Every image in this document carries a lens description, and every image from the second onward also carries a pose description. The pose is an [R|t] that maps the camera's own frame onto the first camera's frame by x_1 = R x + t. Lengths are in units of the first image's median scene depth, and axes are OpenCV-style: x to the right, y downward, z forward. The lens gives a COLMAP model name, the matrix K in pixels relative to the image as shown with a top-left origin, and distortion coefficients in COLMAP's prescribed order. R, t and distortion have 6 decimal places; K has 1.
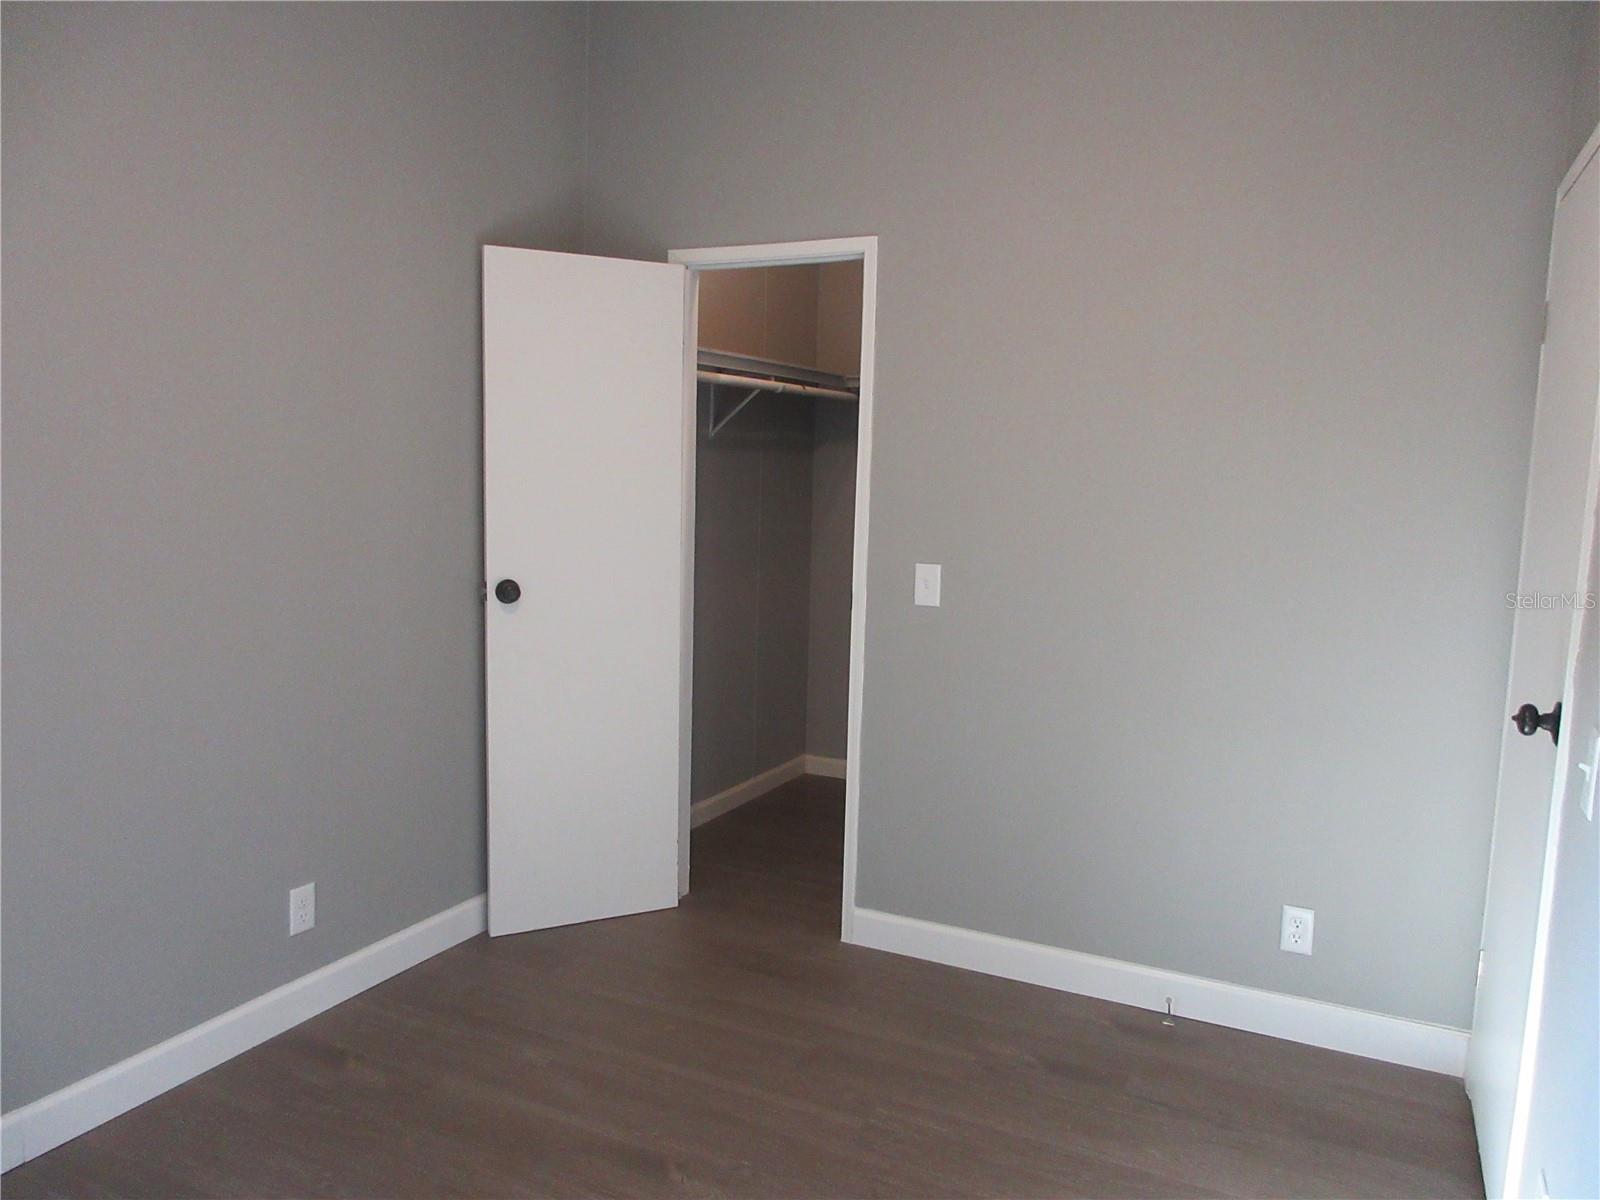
lens RADIAL K [[1178.4, 0, 797.2], [0, 1178.4, 593.5], [0, 0, 1]] dist [-0.006098, 0.000364]
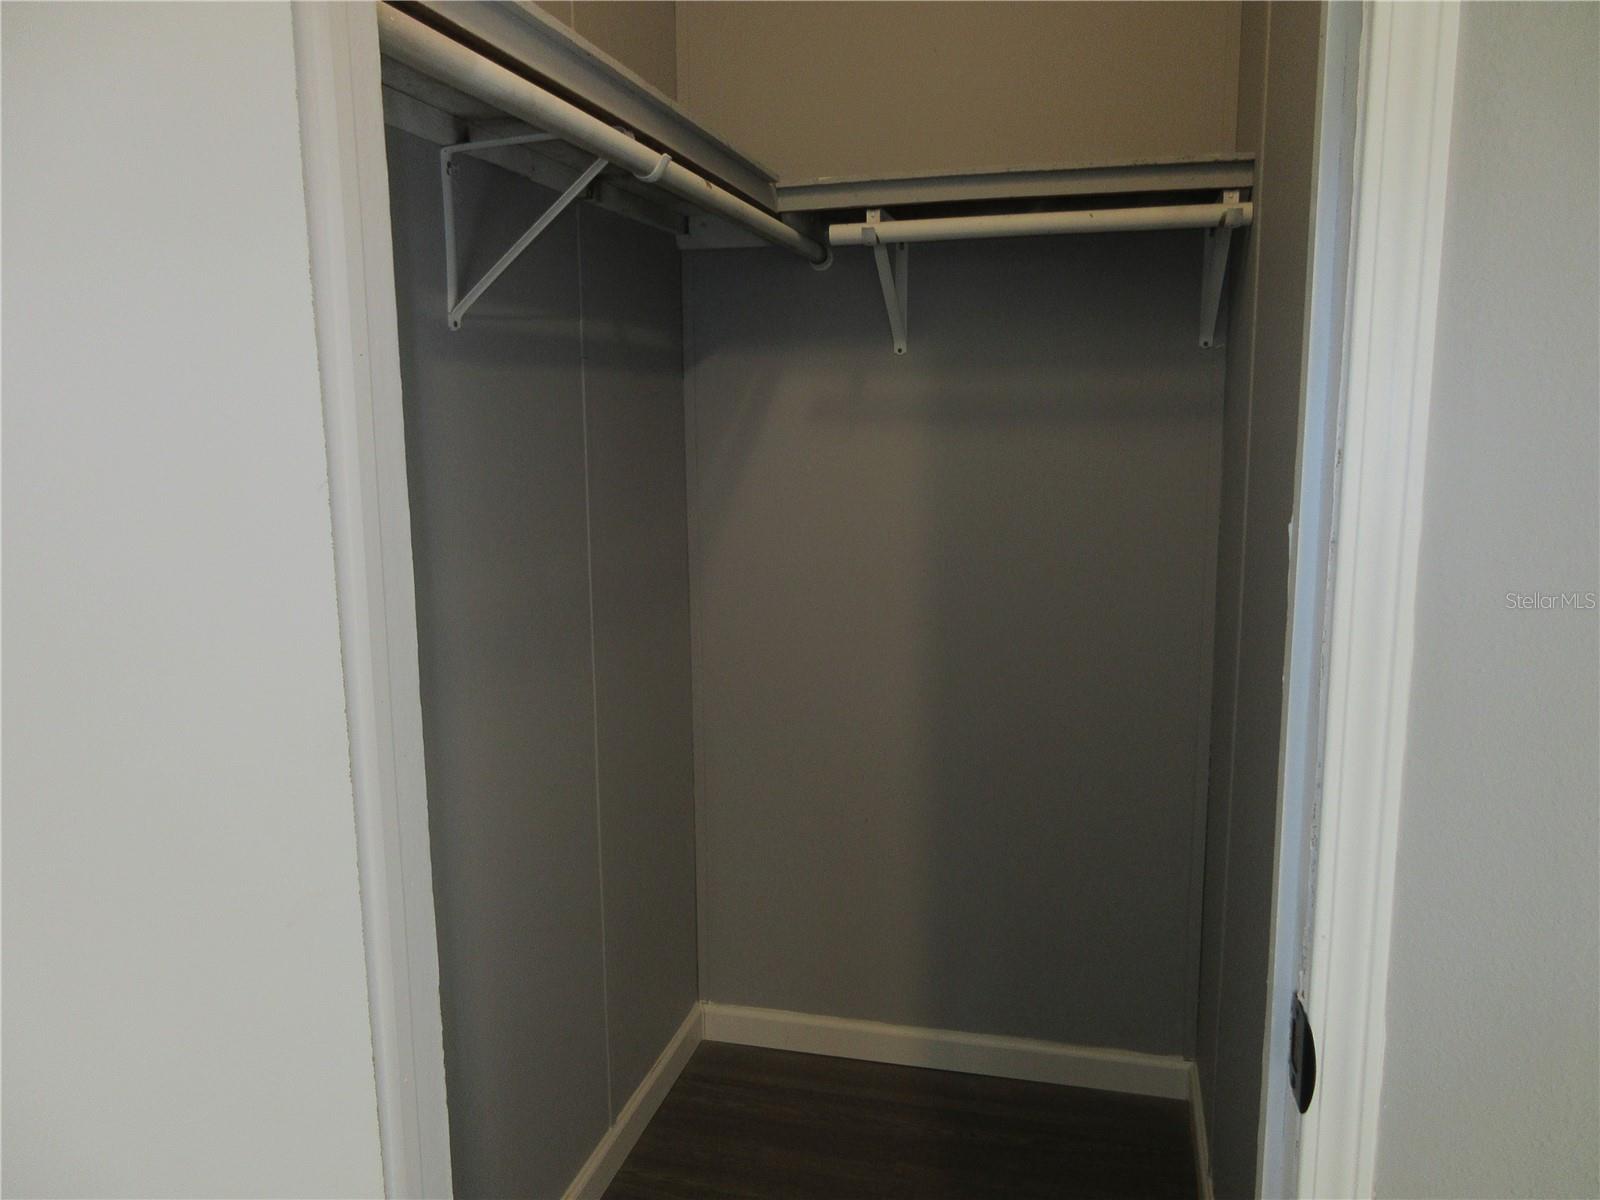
lens RADIAL K [[1179.5, 0, 824.4], [0, 1179.5, 597.4], [0, 0, 1]] dist [0.002427, 0.001842]
pose [[0.971452, -0.067656, 0.227384, -0.068043], [0.057401, 0.997026, 0.051423, -0.082898], [-0.230187, -0.036903, 0.972447, 0.834145]]
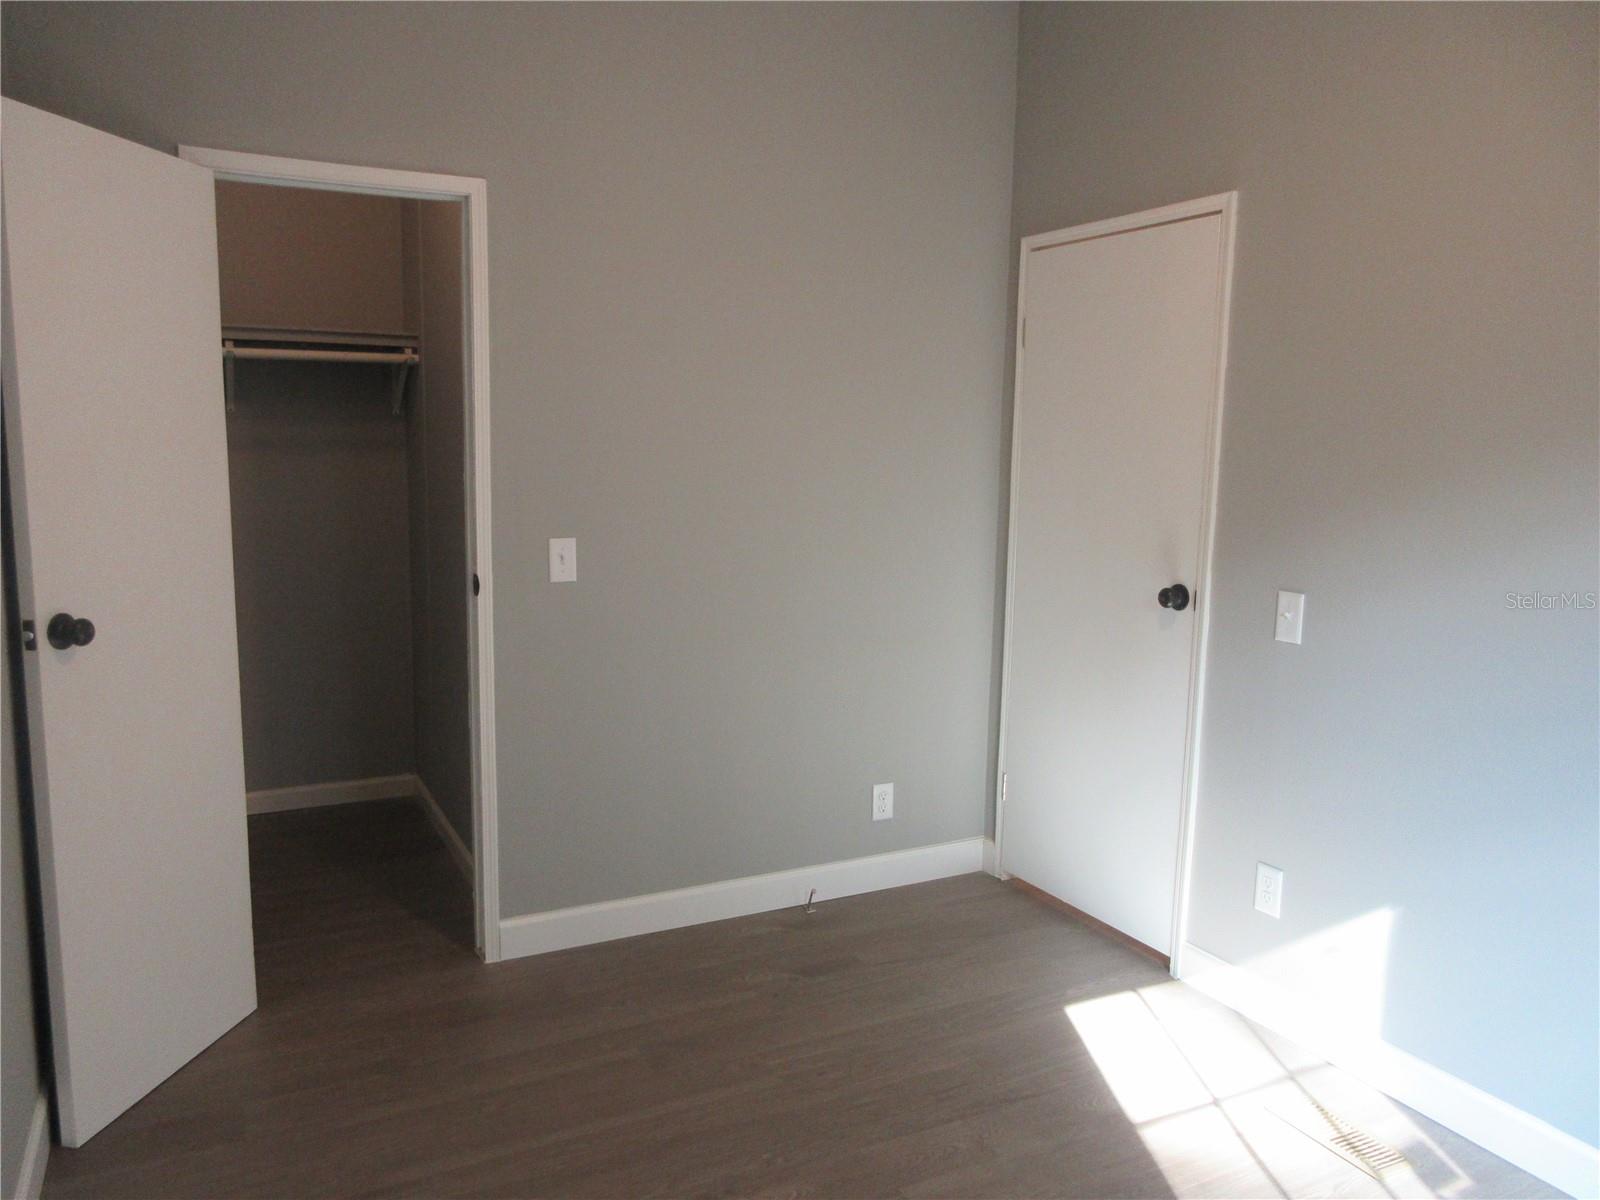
lens RADIAL K [[1178.4, 0, 797.2], [0, 1178.4, 593.5], [0, 0, 1]] dist [-0.006098, 0.000364]
pose [[0.589433, -0.117720, 0.799194, -0.525783], [0.091038, 0.992703, 0.079080, -0.037348], [-0.802671, 0.026145, 0.595849, 0.271417]]
